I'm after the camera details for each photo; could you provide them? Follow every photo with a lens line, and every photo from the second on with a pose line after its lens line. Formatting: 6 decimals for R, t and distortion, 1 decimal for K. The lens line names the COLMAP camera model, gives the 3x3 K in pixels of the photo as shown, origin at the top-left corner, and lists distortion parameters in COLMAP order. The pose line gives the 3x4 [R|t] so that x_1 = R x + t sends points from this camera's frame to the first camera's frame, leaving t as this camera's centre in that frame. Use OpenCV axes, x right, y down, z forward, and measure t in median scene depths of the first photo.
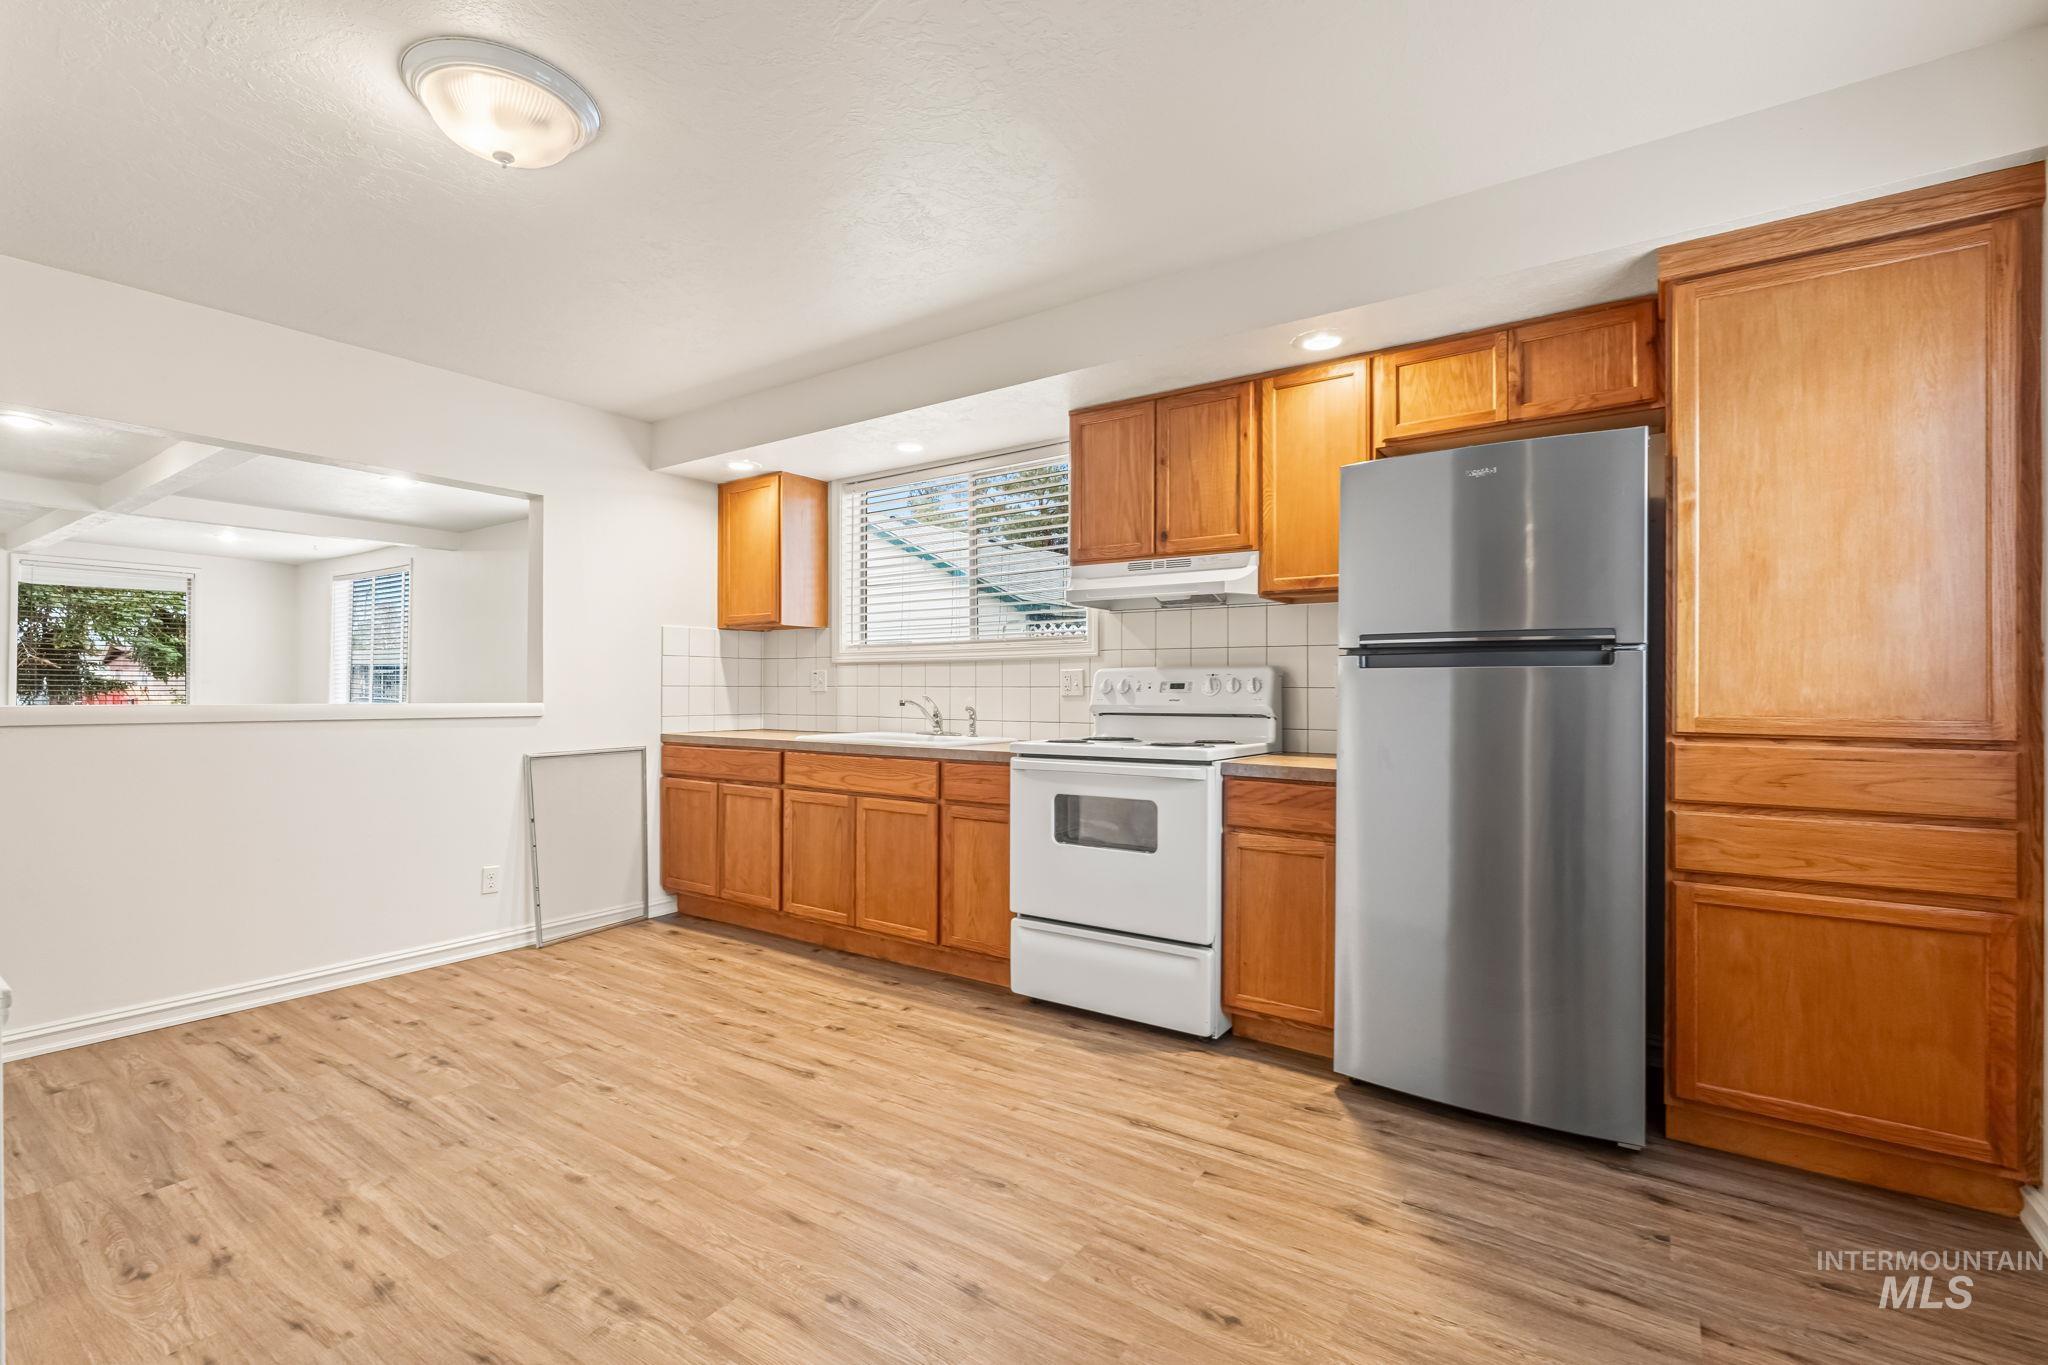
lens RADIAL K [[908.9, 0, 1026.7], [0, 908.9, 672.1], [0, 0, 1]] dist [-0.005484, -0.000089]
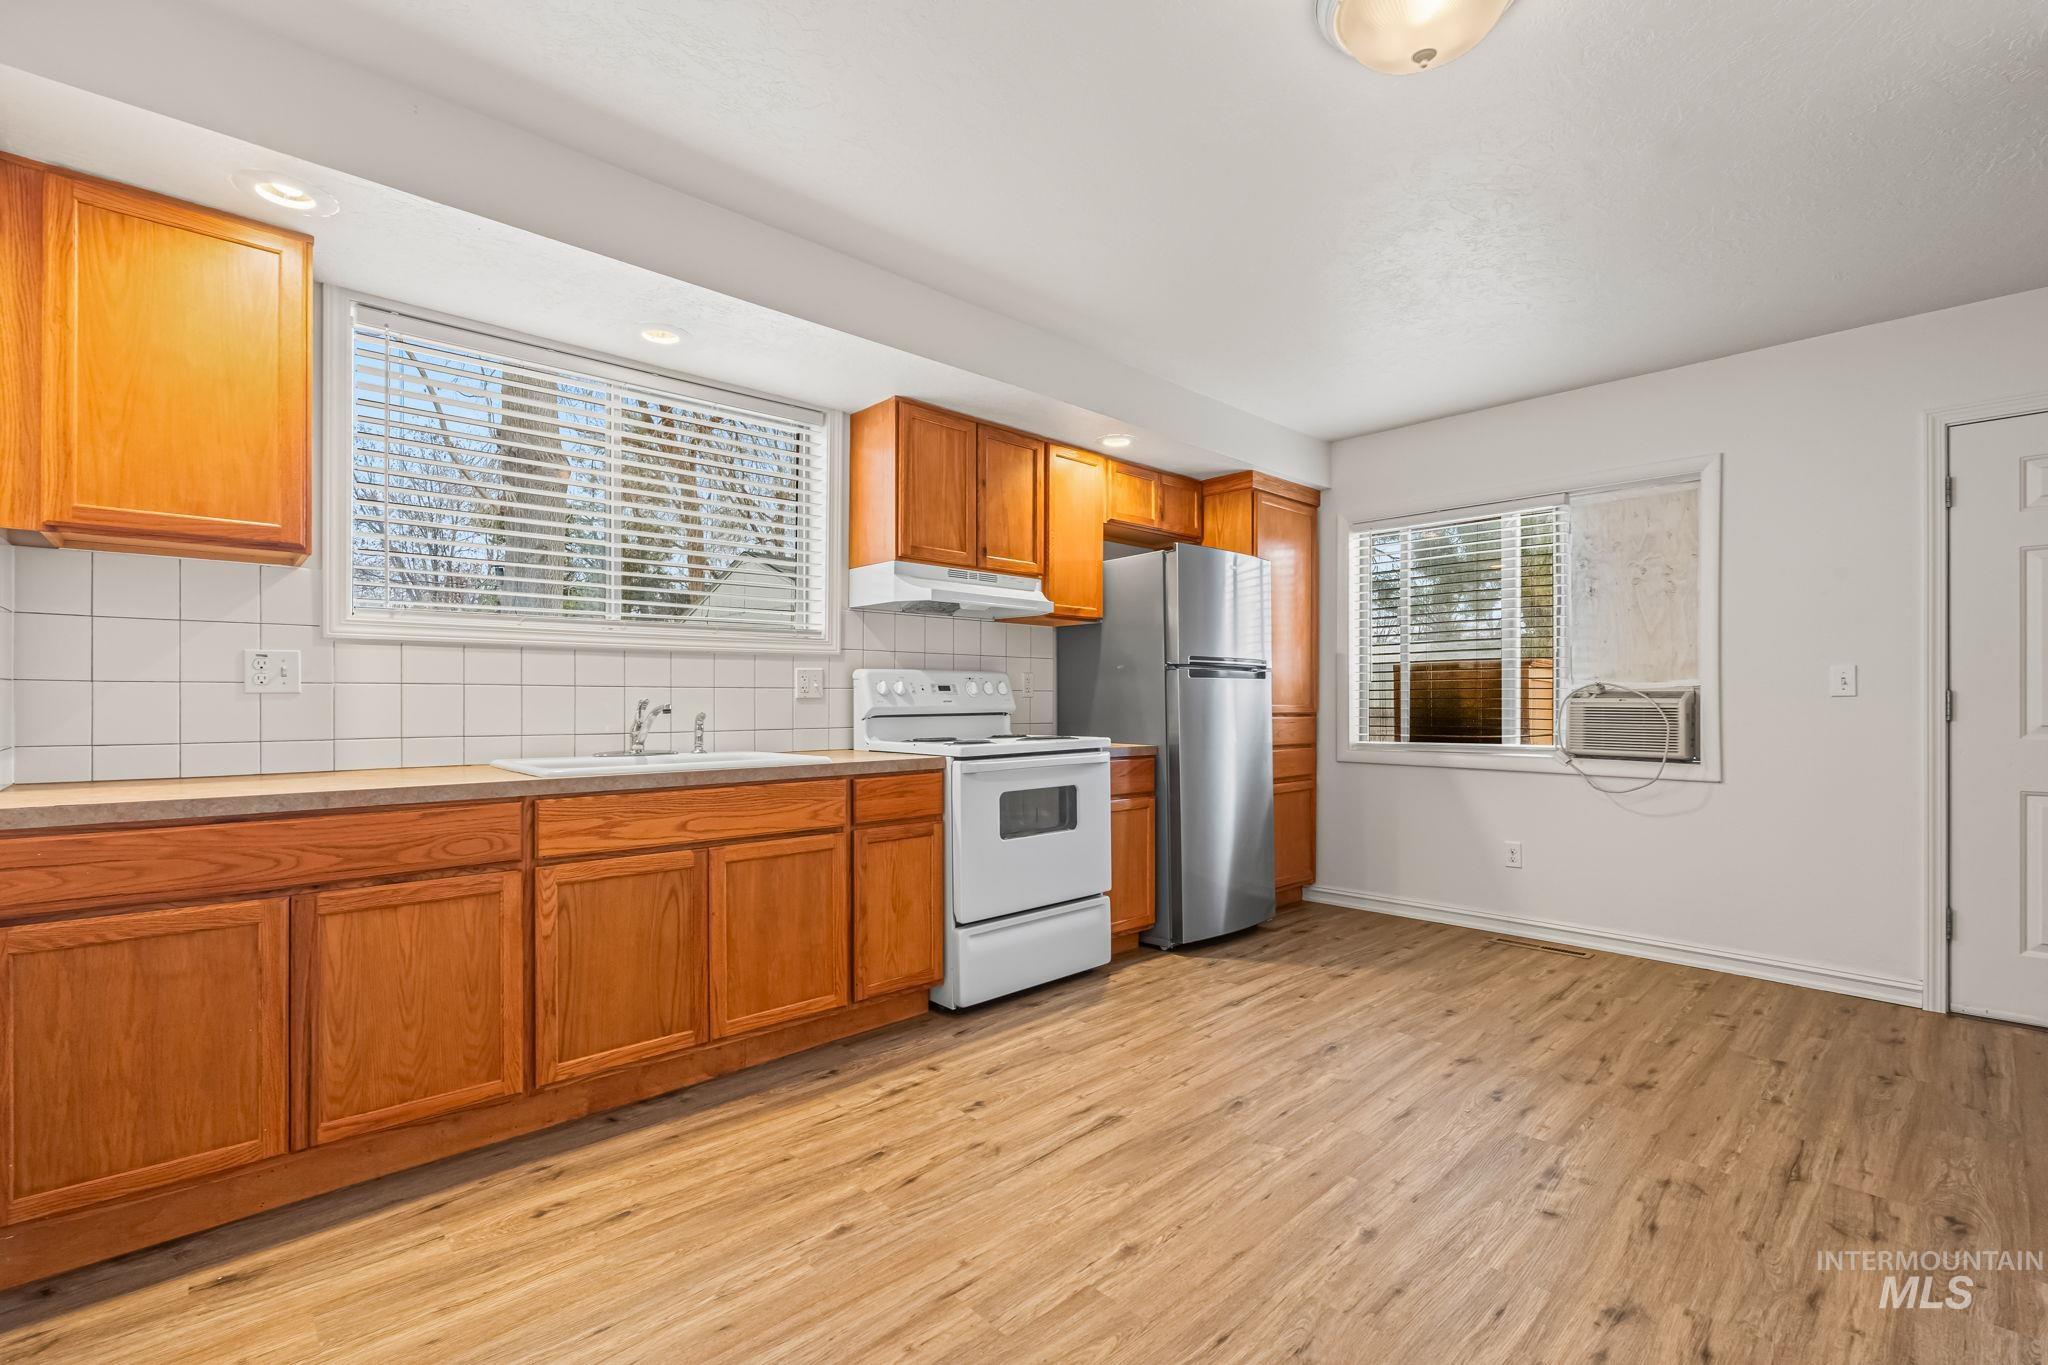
lens RADIAL K [[910.8, 0, 1008.3], [0, 910.8, 686.4], [0, 0, 1]] dist [-0.005168, 0.000643]
pose [[0.209496, 0.010221, 0.977756, -0.963271], [-0.018010, 0.999816, -0.006592, 0.021357], [-0.977644, -0.016228, 0.209642, 0.774921]]
